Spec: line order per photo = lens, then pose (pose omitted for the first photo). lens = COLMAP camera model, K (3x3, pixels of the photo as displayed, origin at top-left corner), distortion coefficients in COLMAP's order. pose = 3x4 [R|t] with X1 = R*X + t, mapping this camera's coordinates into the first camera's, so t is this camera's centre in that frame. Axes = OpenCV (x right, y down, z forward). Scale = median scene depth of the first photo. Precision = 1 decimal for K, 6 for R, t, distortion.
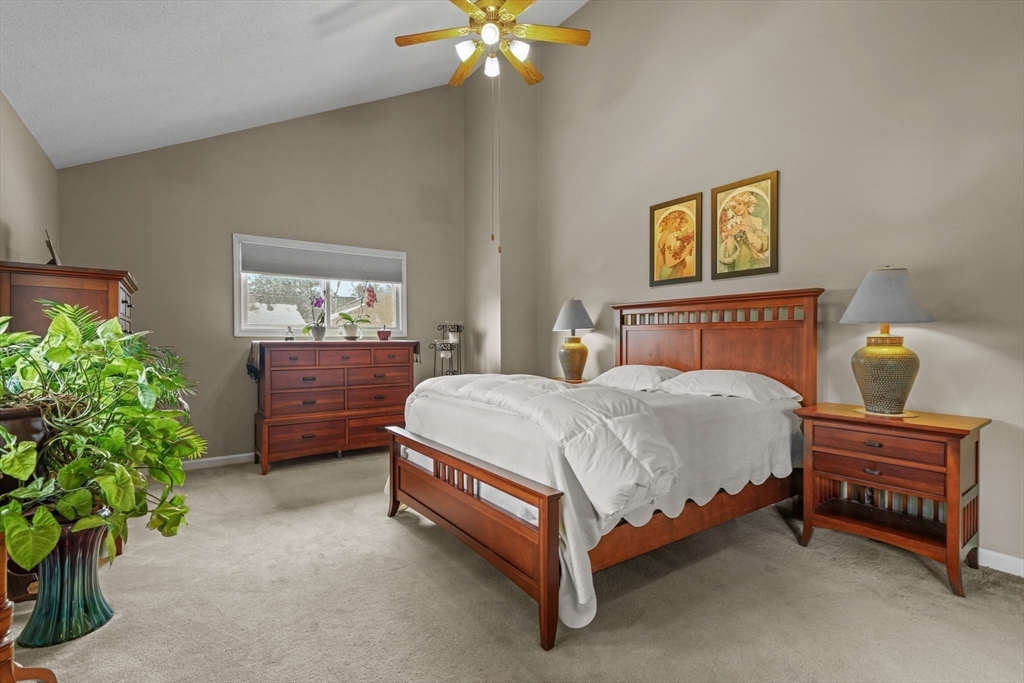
lens RADIAL K [[486.3, 0, 506.4], [0, 486.3, 342.5], [0, 0, 1]] dist [0.015590, 0.001987]
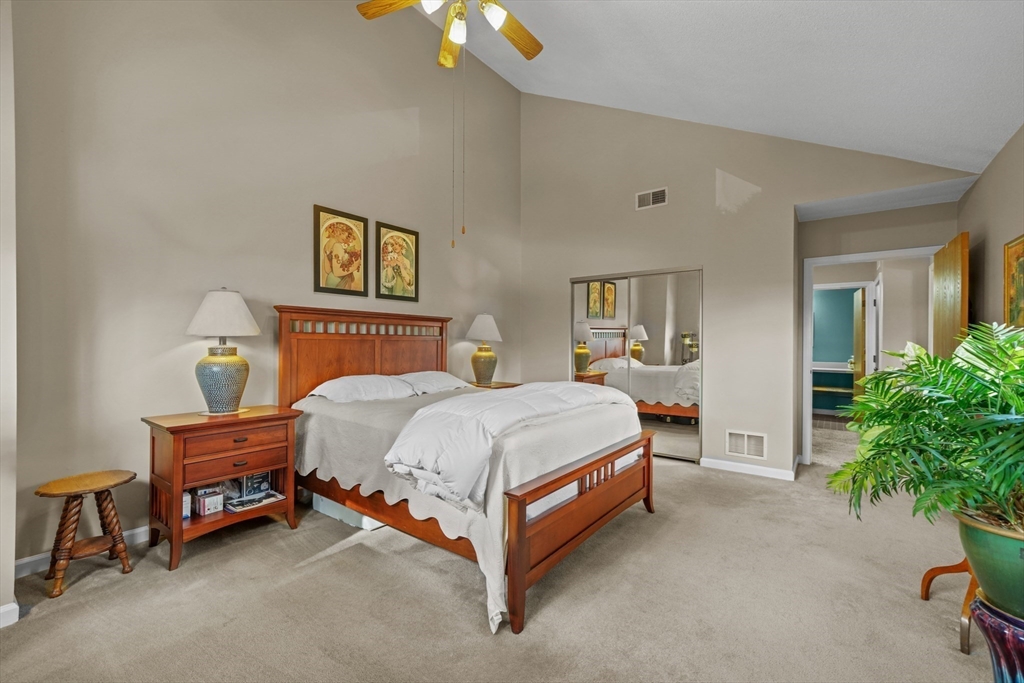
lens RADIAL K [[428.6, 0, 507.0], [0, 428.6, 342.9], [0, 0, 1]] dist [-0.001120, 0.000349]
pose [[-0.303459, 0.015212, 0.952723, -0.625232], [0.015234, 0.999822, -0.011111, -0.004798], [-0.952723, 0.011142, -0.303637, 0.976017]]
